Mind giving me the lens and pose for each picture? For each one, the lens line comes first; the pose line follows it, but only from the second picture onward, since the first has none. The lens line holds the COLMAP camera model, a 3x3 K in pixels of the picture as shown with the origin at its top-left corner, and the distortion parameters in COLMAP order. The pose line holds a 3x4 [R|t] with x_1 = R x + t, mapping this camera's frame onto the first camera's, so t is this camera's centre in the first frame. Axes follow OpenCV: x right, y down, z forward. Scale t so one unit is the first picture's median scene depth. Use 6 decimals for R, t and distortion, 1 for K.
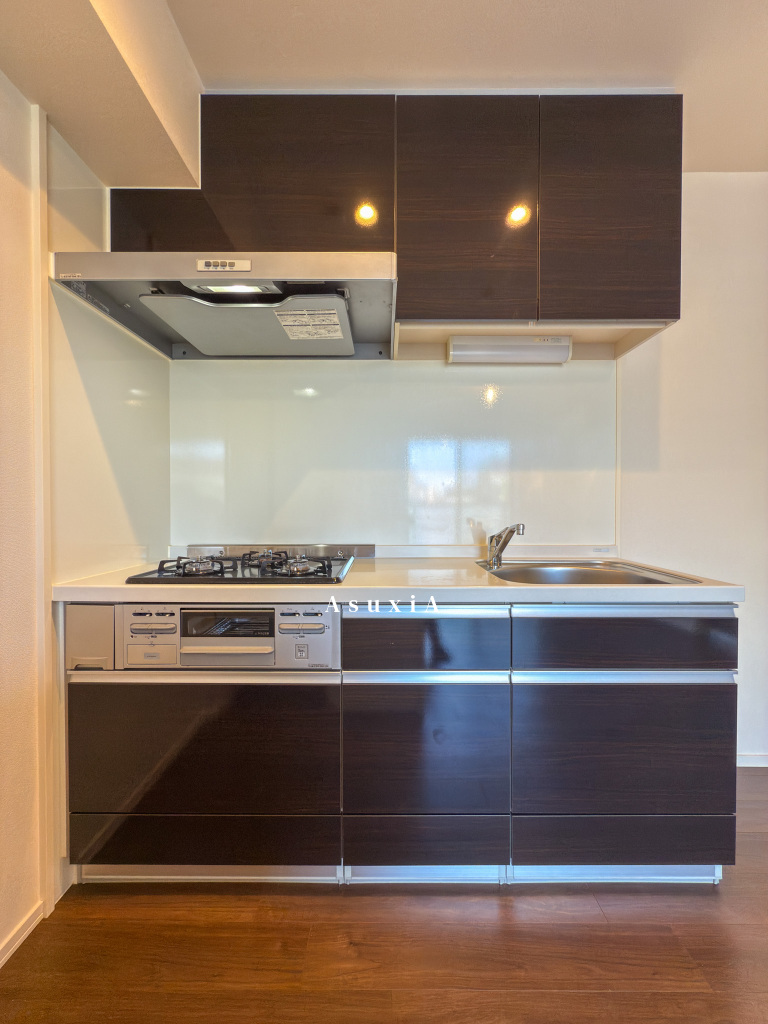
lens RADIAL K [[408.5, 0, 385.3], [0, 408.5, 511.4], [0, 0, 1]] dist [0.000596, -0.000046]
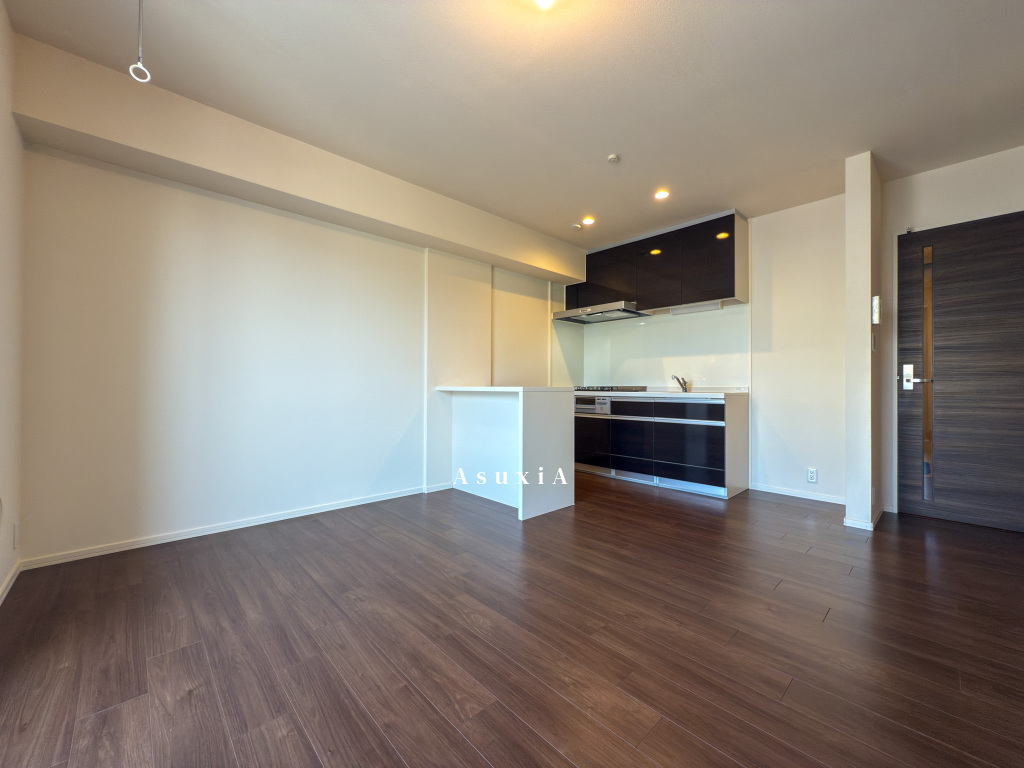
lens RADIAL K [[408.5, 0, 509.2], [0, 408.5, 381.3], [0, 0, 1]] dist [0.000596, -0.000046]
pose [[0.686285, -0.009130, -0.727276, 1.927363], [-0.012466, 0.999627, -0.024312, 0.184180], [0.727226, 0.025752, 0.685915, -2.183907]]
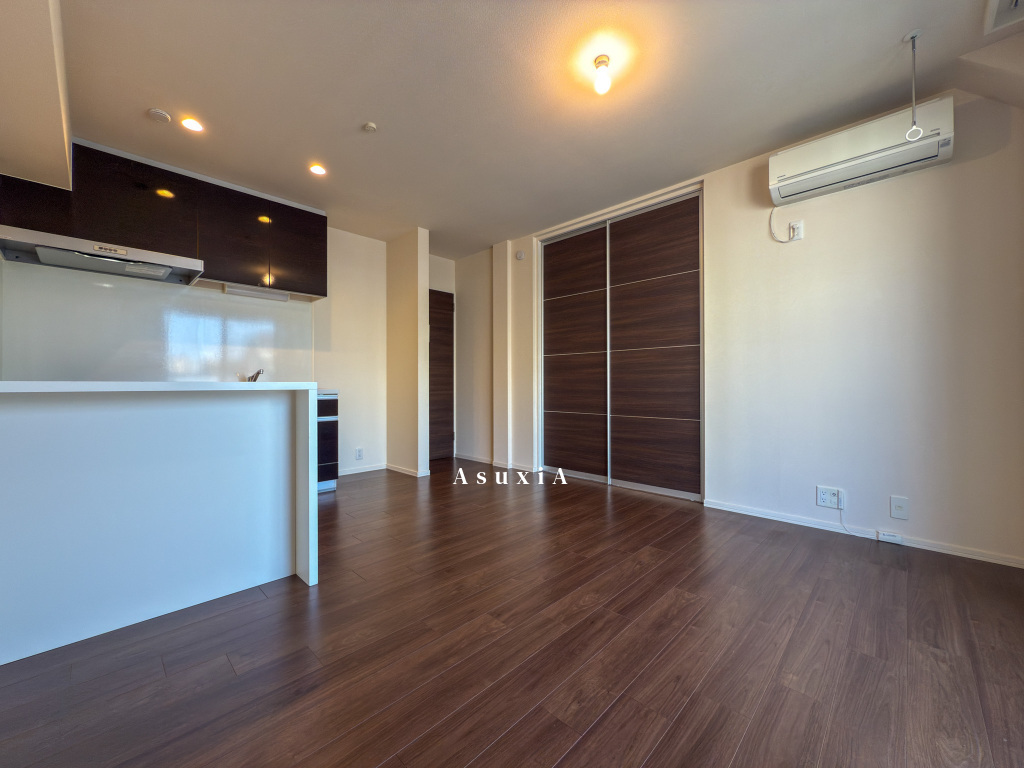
lens RADIAL K [[408.5, 0, 514.1], [0, 408.5, 383.9], [0, 0, 1]] dist [0.000596, -0.000046]
pose [[0.688785, -0.000755, 0.724965, -0.481498], [0.012100, 0.999872, -0.010455, 0.189897], [-0.724864, 0.015973, 0.688706, -2.124030]]
